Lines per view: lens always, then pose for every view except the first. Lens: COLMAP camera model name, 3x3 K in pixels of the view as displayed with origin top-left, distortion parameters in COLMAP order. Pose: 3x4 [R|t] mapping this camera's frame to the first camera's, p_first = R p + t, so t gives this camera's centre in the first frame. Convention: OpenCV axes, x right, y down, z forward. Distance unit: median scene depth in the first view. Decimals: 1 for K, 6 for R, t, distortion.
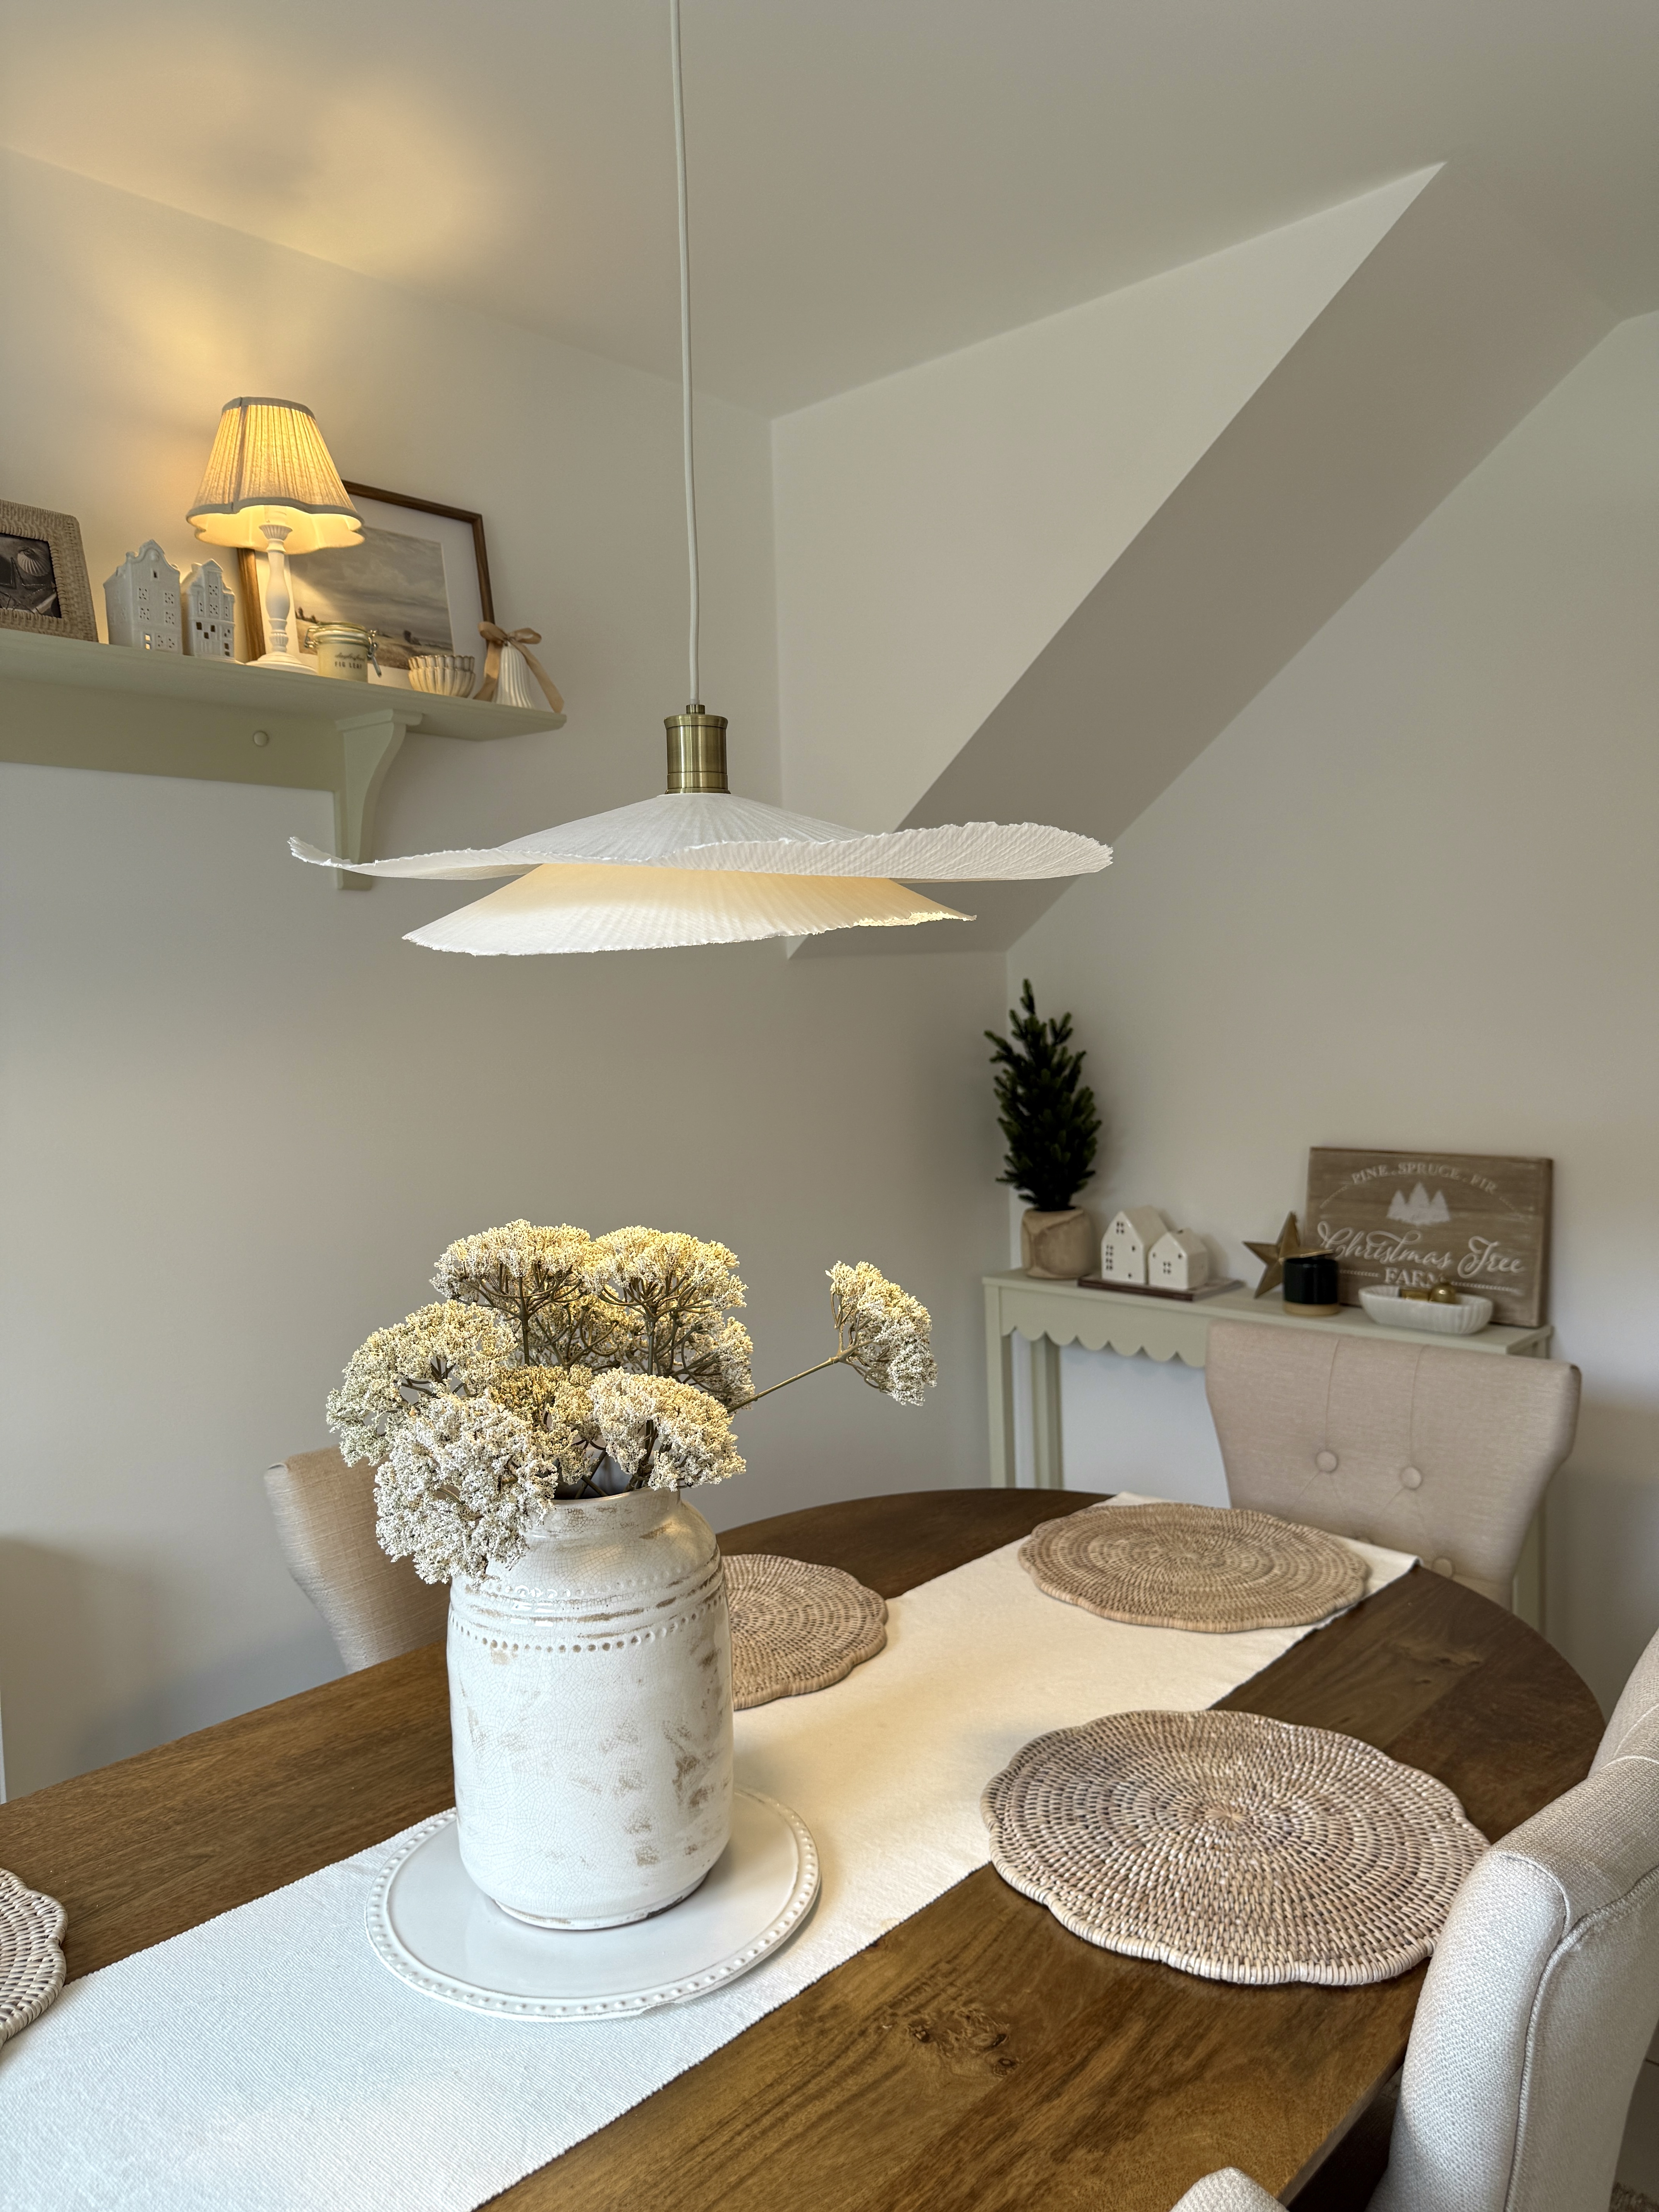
lens RADIAL K [[1543.4, 0, 832.3], [0, 1543.4, 1103.7], [0, 0, 1]] dist [0.067136, -0.086702]
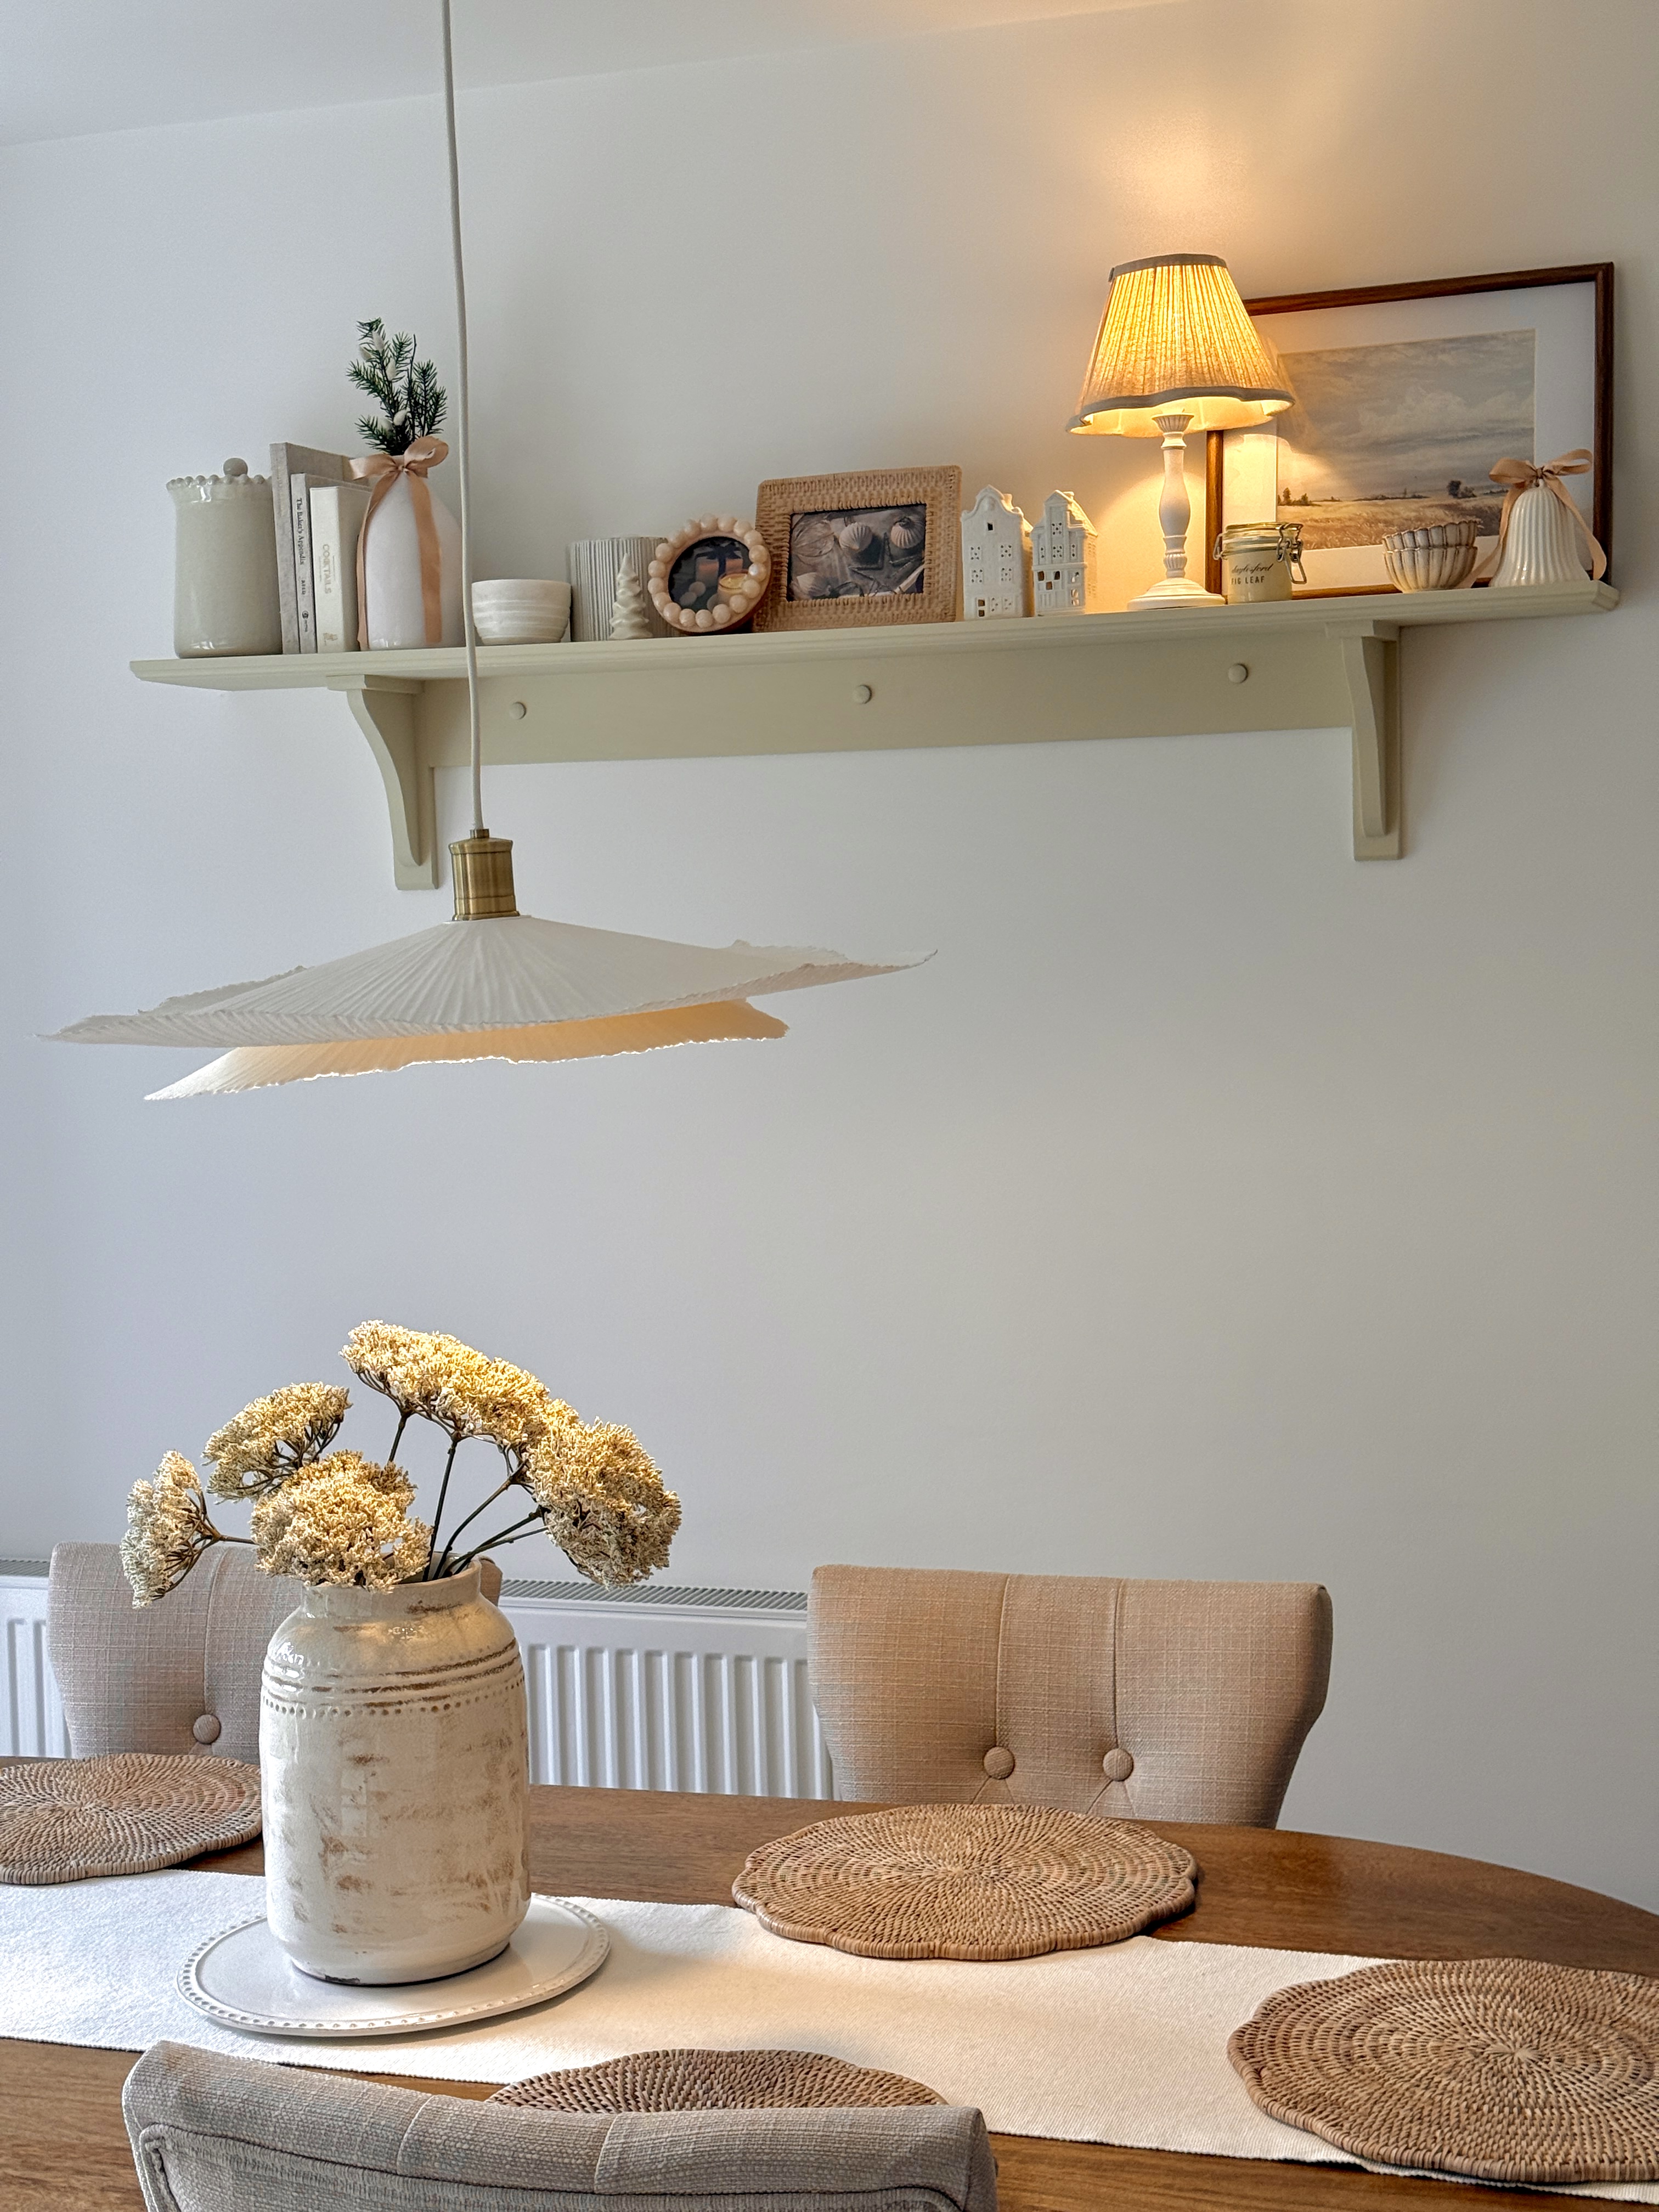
lens RADIAL K [[3101.0, 0, 828.0], [0, 3101.0, 1108.9], [0, 0, 1]] dist [0.110285, 0.000000]
pose [[0.418682, 0.072109, -0.905265, 1.087525], [-0.041782, 0.997316, 0.060117, -0.124559], [0.907171, 0.012654, 0.420571, 0.221226]]
